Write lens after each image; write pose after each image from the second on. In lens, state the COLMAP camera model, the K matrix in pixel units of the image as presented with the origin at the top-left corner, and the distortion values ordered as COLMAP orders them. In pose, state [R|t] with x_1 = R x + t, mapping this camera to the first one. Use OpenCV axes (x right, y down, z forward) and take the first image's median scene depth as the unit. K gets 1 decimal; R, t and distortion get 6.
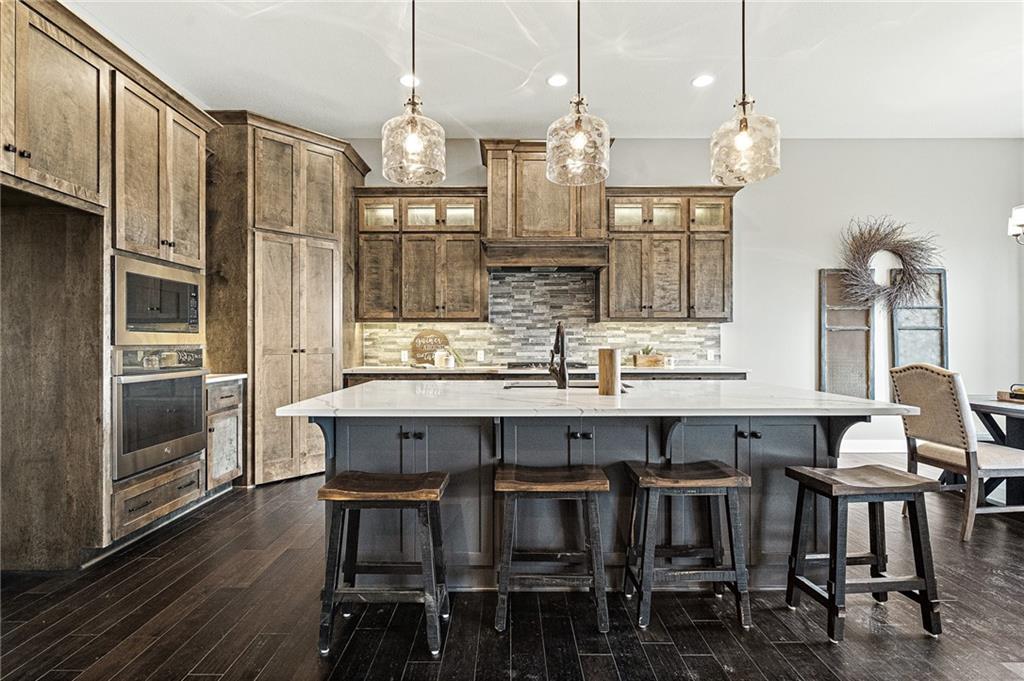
lens RADIAL K [[477.3, 0, 501.7], [0, 477.3, 343.5], [0, 0, 1]] dist [-0.001112, 0.000337]
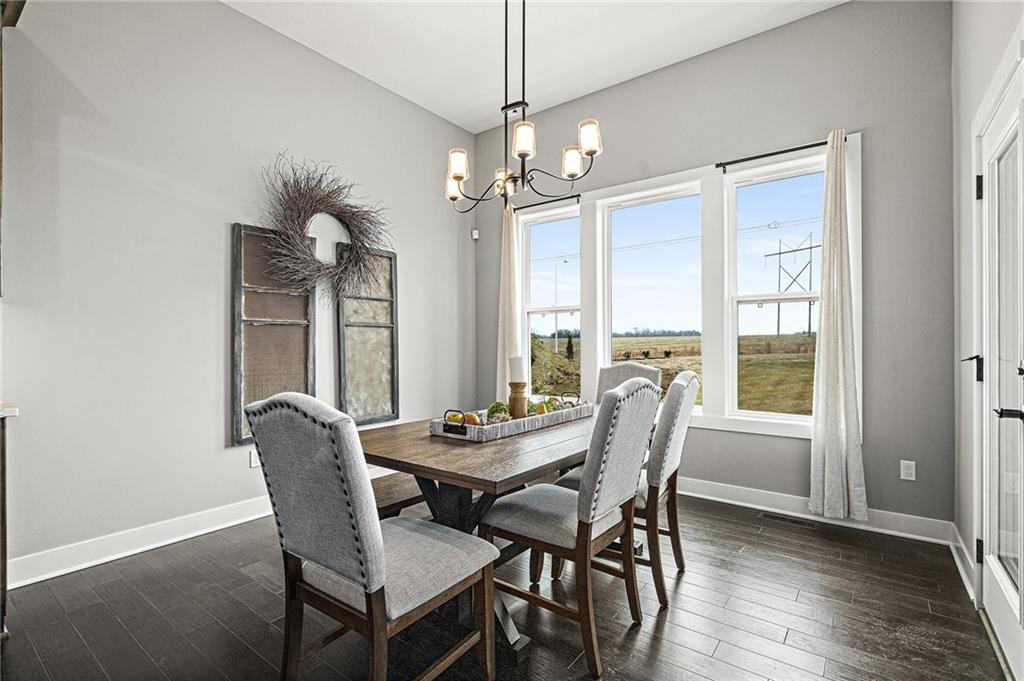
lens RADIAL K [[477.3, 0, 517.1], [0, 477.3, 345.3], [0, 0, 1]] dist [-0.001112, 0.000337]
pose [[0.589743, -0.003182, 0.807585, 0.395508], [0.000393, 0.999993, 0.003653, -0.001783], [-0.807591, -0.001837, 0.589740, 0.353911]]
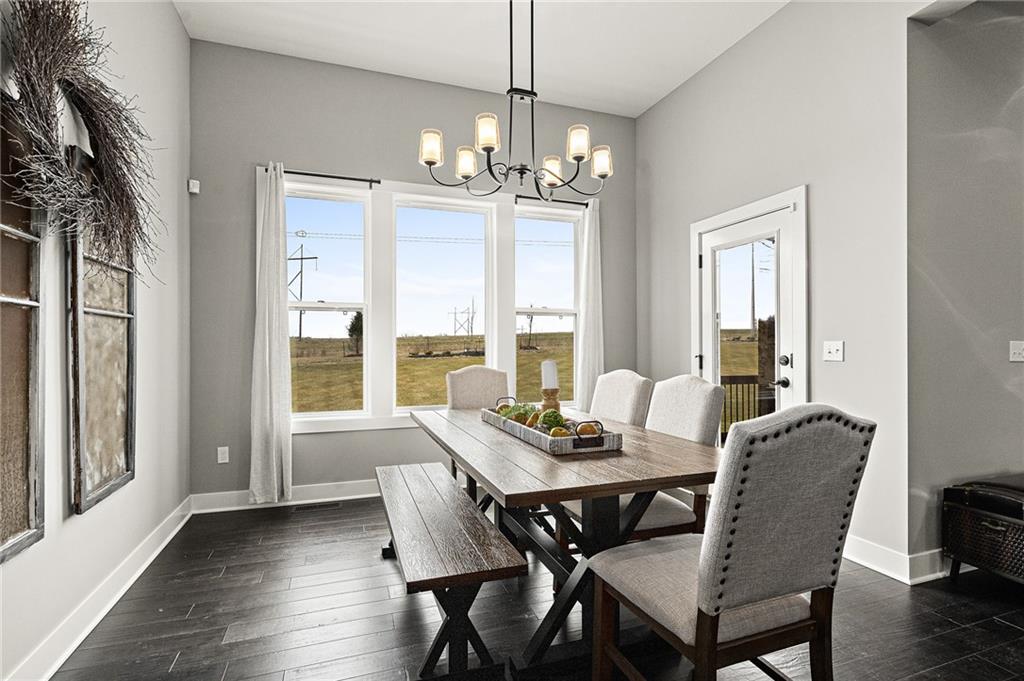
lens RADIAL K [[477.3, 0, 509.7], [0, 477.3, 341.1], [0, 0, 1]] dist [-0.001112, 0.000337]
pose [[-0.337485, 0.012502, 0.941248, 0.366574], [0.000540, 0.999914, -0.013087, -0.001839], [-0.941331, -0.003908, -0.337463, 0.814165]]
